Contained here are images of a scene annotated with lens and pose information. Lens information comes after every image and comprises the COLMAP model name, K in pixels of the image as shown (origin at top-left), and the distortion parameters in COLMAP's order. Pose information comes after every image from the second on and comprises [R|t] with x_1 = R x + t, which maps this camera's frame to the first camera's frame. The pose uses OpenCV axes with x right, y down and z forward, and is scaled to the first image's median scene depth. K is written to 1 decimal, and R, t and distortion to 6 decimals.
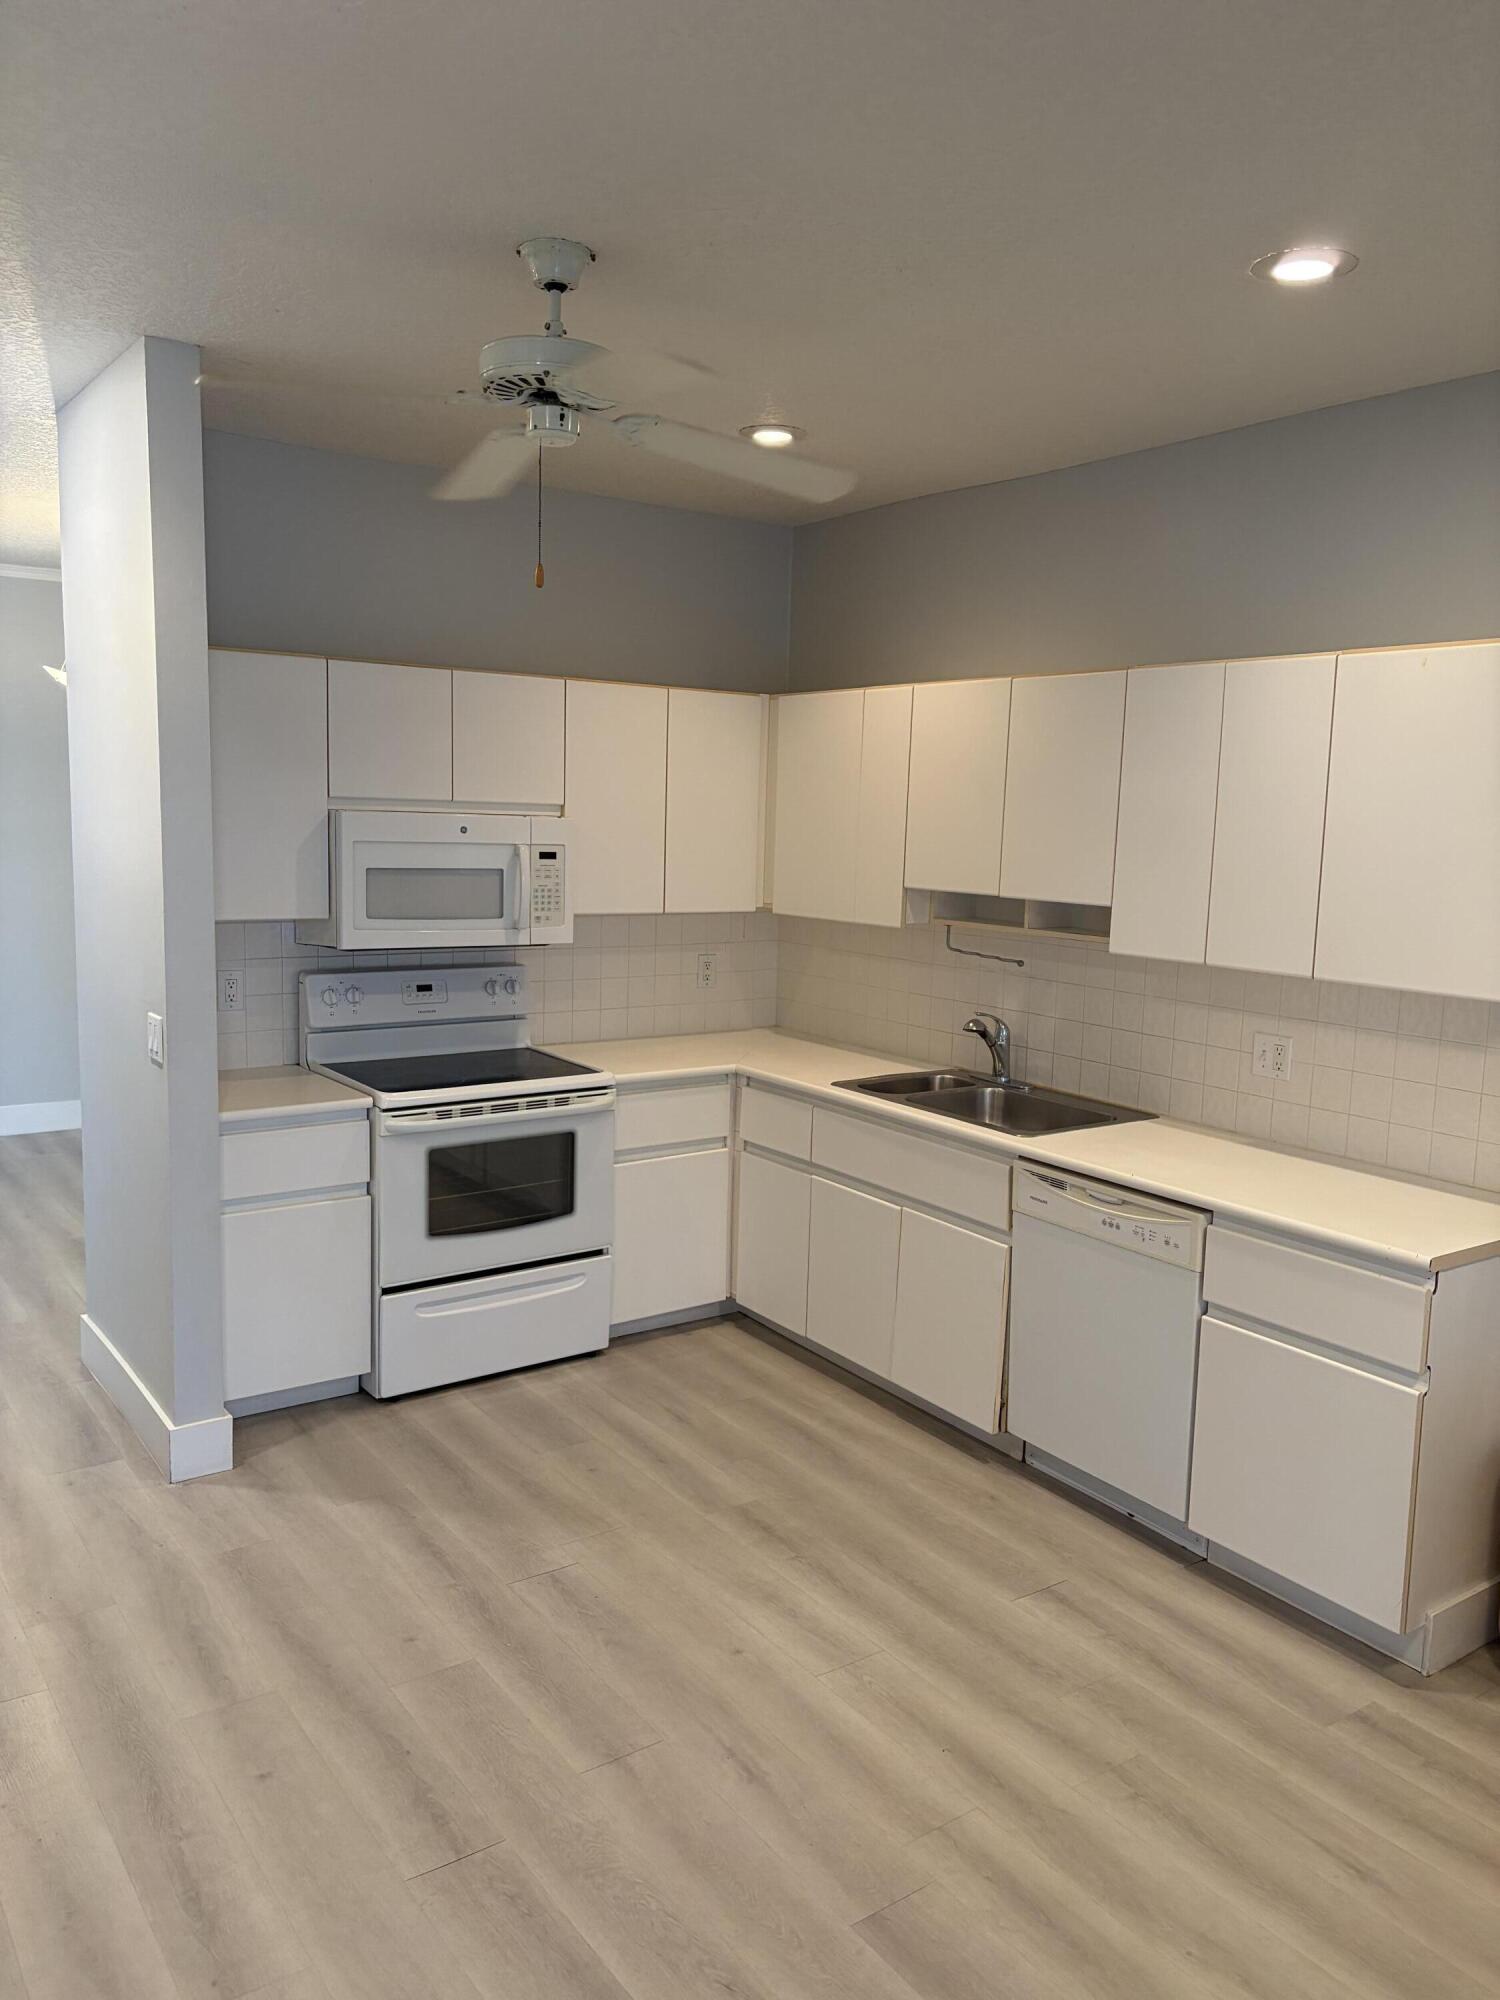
lens RADIAL K [[1510.2, 0, 757.2], [0, 1510.2, 1011.2], [0, 0, 1]] dist [0.046178, -0.057497]
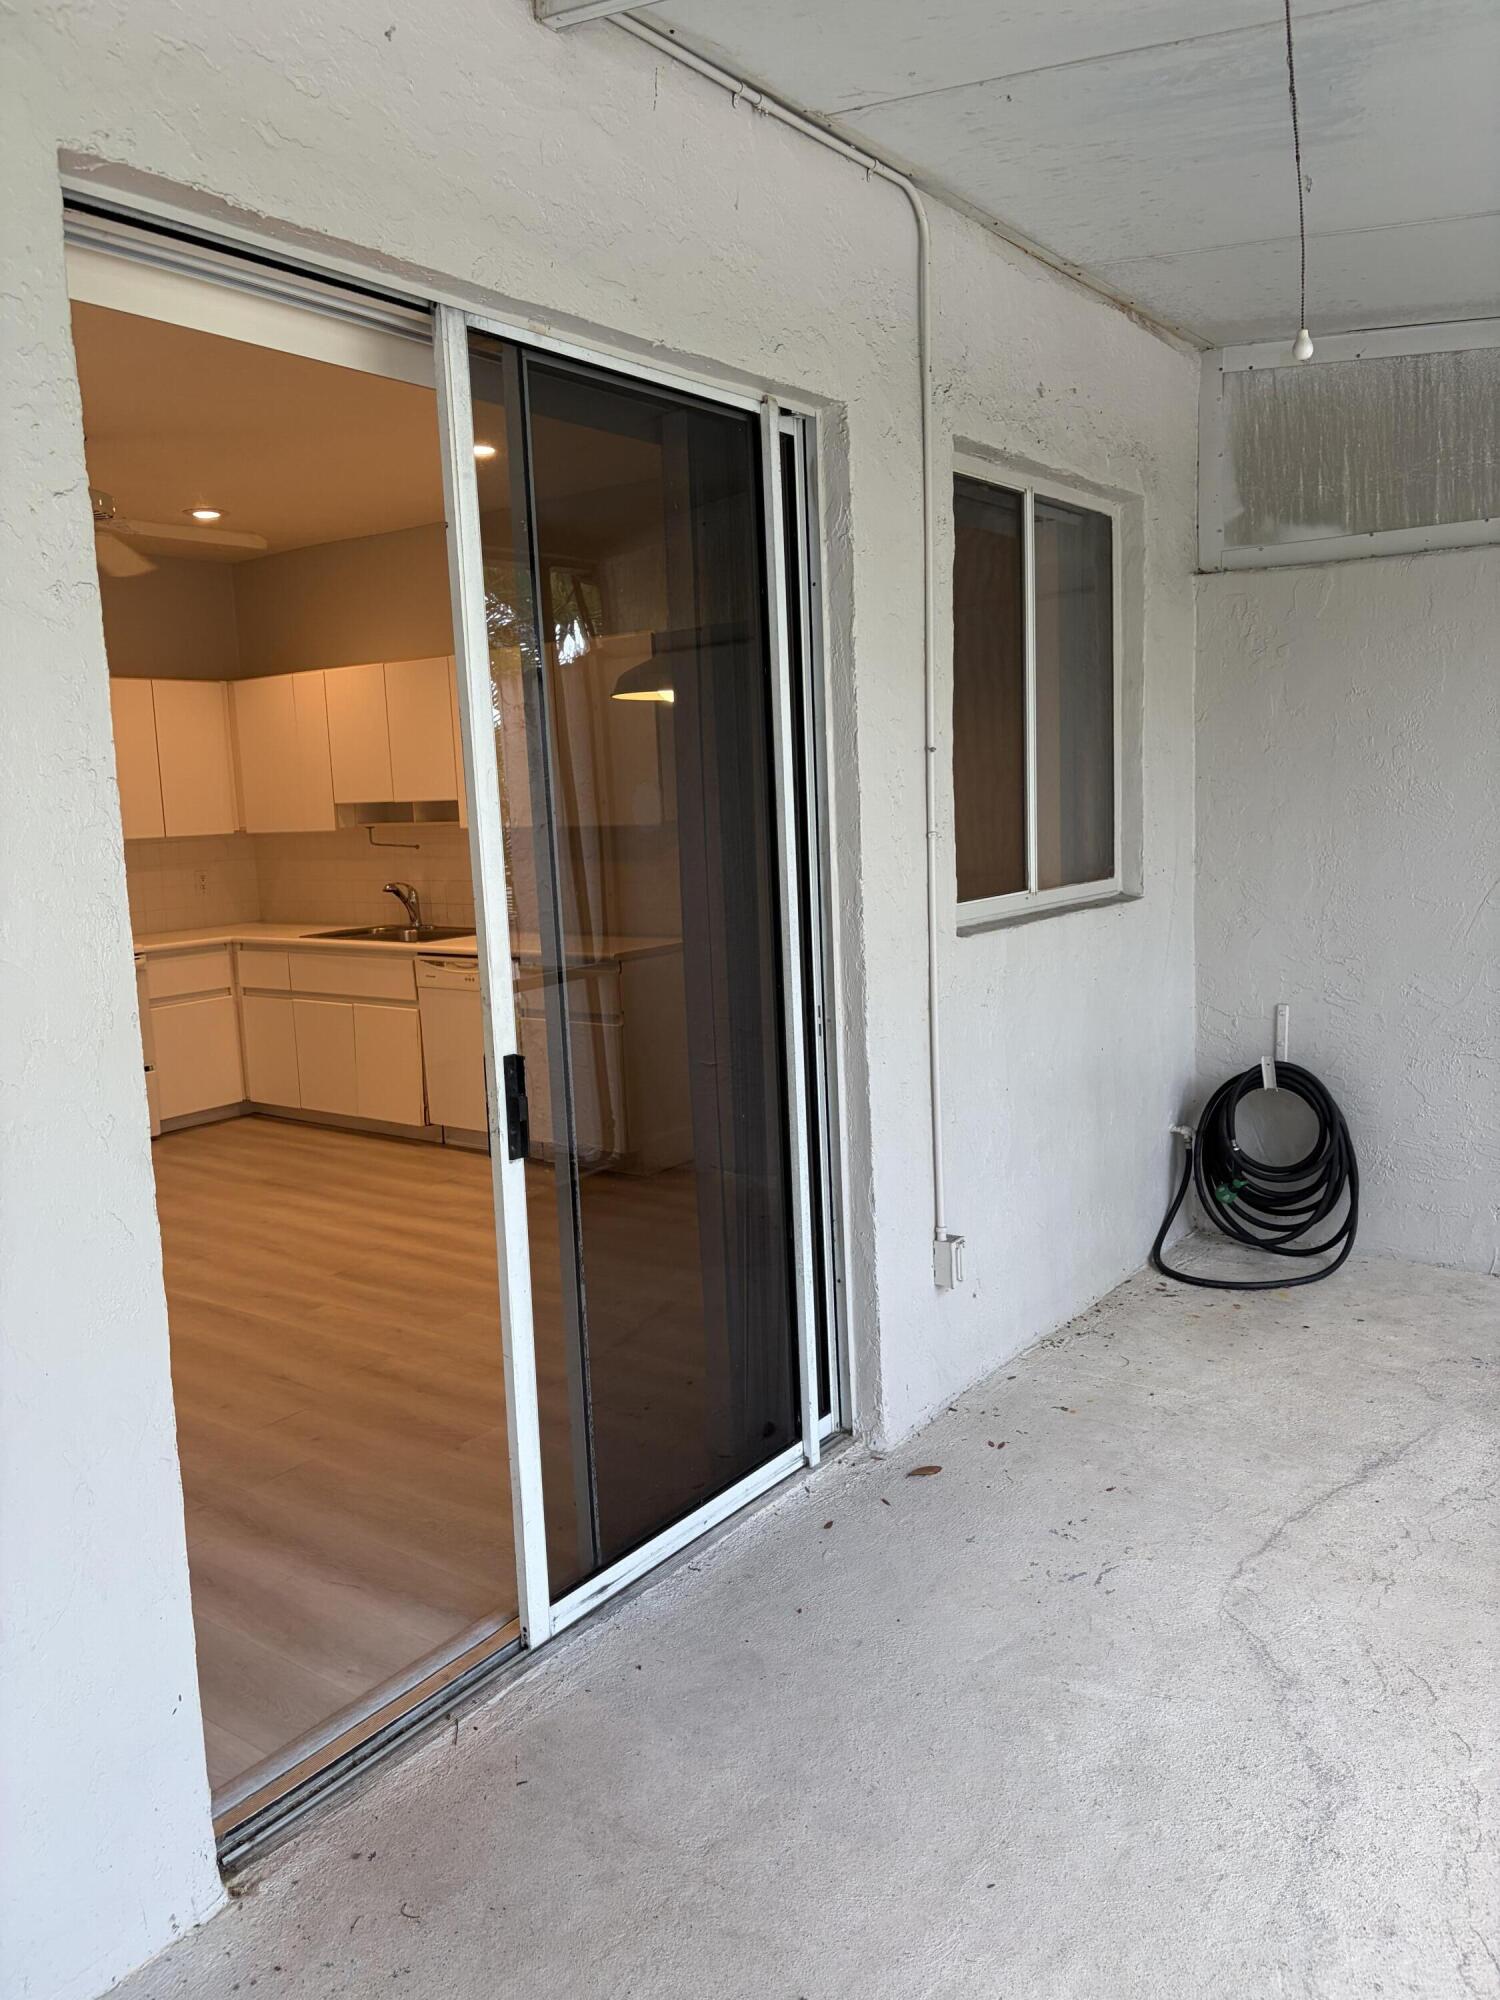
lens RADIAL K [[1510.2, 0, 761.8], [0, 1510.2, 982.6], [0, 0, 1]] dist [0.046178, -0.057497]
pose [[0.944574, -0.108333, 0.309909, 0.011230], [0.110176, 0.993844, 0.011607, 0.126021], [-0.309259, 0.023181, 0.950695, -0.573001]]
